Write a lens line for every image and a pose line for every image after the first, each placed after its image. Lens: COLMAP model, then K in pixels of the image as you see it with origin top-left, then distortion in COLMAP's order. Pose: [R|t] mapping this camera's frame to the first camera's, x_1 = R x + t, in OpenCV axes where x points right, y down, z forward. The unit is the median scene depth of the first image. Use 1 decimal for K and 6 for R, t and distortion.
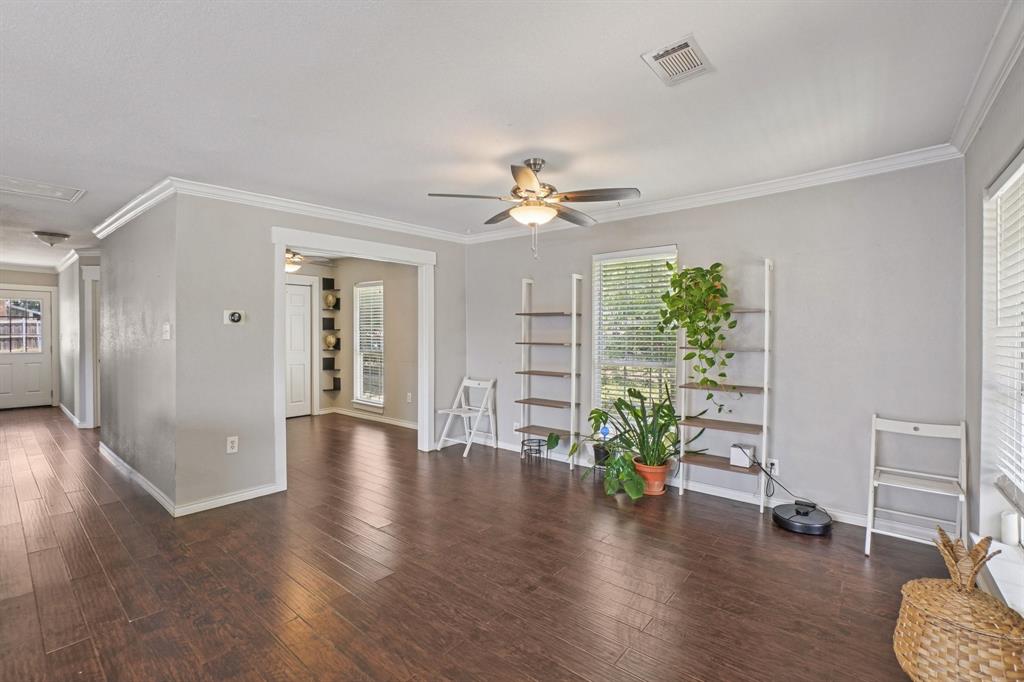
lens RADIAL K [[460.0, 0, 499.1], [0, 460.0, 339.9], [0, 0, 1]] dist [-0.065144, 0.022642]
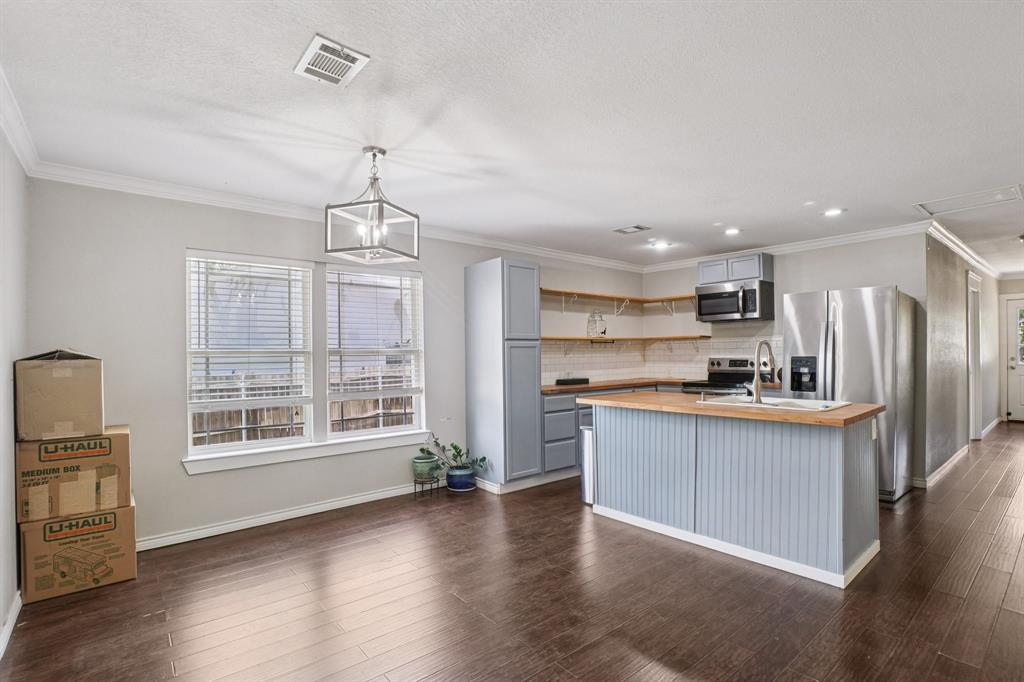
lens RADIAL K [[491.6, 0, 537.1], [0, 491.6, 361.4], [0, 0, 1]] dist [-0.060226, 0.024325]
pose [[-0.144905, 0.019547, -0.989252, 0.147648], [0.004049, 0.999808, 0.019162, -0.000801], [0.989437, -0.001228, -0.144956, 0.166707]]
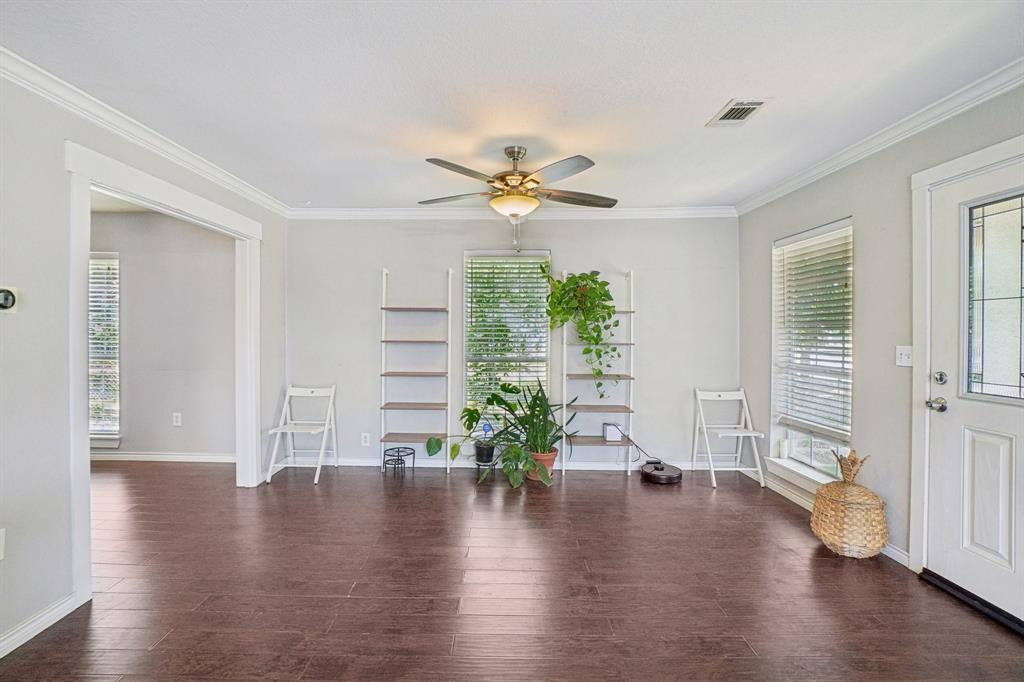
lens RADIAL K [[464.0, 0, 499.4], [0, 464.0, 334.2], [0, 0, 1]] dist [-0.058042, 0.016387]
pose [[0.762491, -0.003011, 0.646992, -0.459973], [0.006461, 0.999975, -0.002961, -0.003327], [-0.646967, 0.006438, 0.762491, 0.235017]]
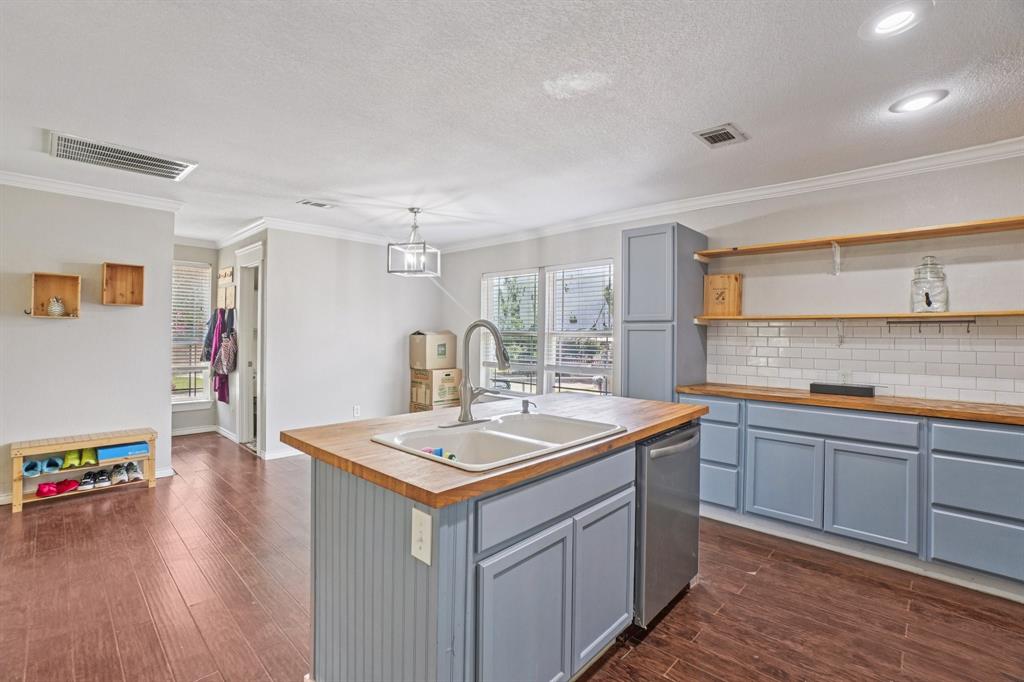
lens RADIAL K [[464.0, 0, 499.4], [0, 464.0, 334.2], [0, 0, 1]] dist [-0.058042, 0.016387]
pose [[-0.997974, -0.009883, 0.062846, -0.828362], [-0.009386, 0.999922, 0.008202, -0.010887], [-0.062922, 0.007596, -0.997990, 0.938939]]
